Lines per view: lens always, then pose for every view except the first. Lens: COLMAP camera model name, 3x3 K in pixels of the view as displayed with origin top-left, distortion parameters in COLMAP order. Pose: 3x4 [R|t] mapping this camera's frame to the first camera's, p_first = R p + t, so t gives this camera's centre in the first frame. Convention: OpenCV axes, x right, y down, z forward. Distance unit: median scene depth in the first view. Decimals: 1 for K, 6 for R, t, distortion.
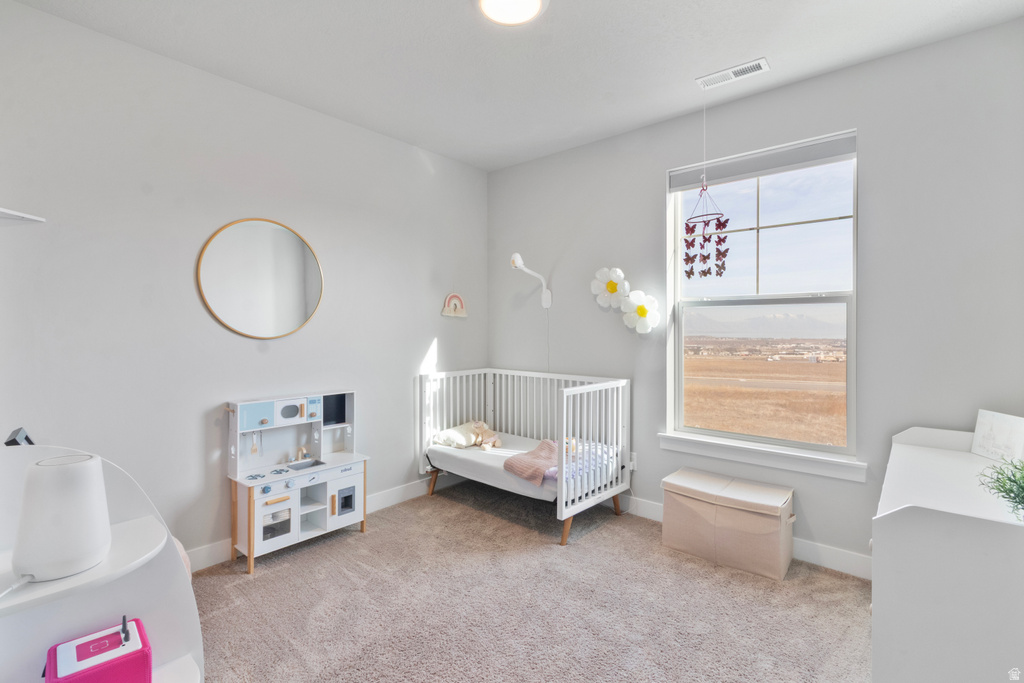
lens RADIAL K [[476.3, 0, 510.4], [0, 476.3, 335.6], [0, 0, 1]] dist [-0.002158, 0.001216]
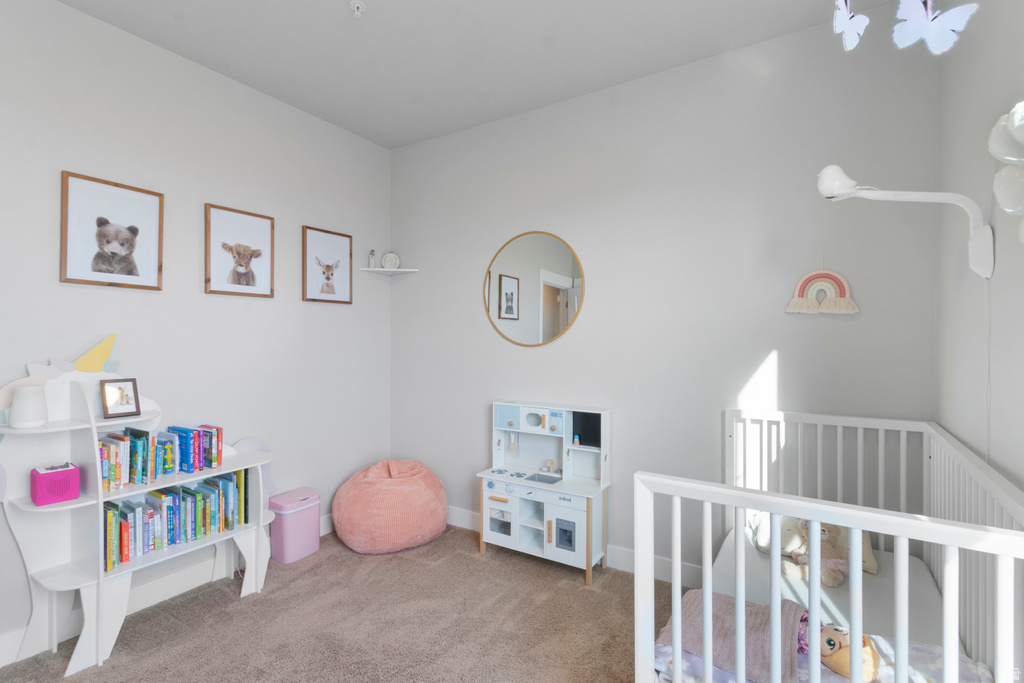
lens RADIAL K [[476.3, 0, 517.2], [0, 476.3, 345.7], [0, 0, 1]] dist [-0.002158, 0.001216]
pose [[0.156615, 0.013668, -0.987565, 0.567704], [-0.015424, 0.999816, 0.011391, -0.006682], [0.987539, 0.013449, 0.156797, 0.890054]]
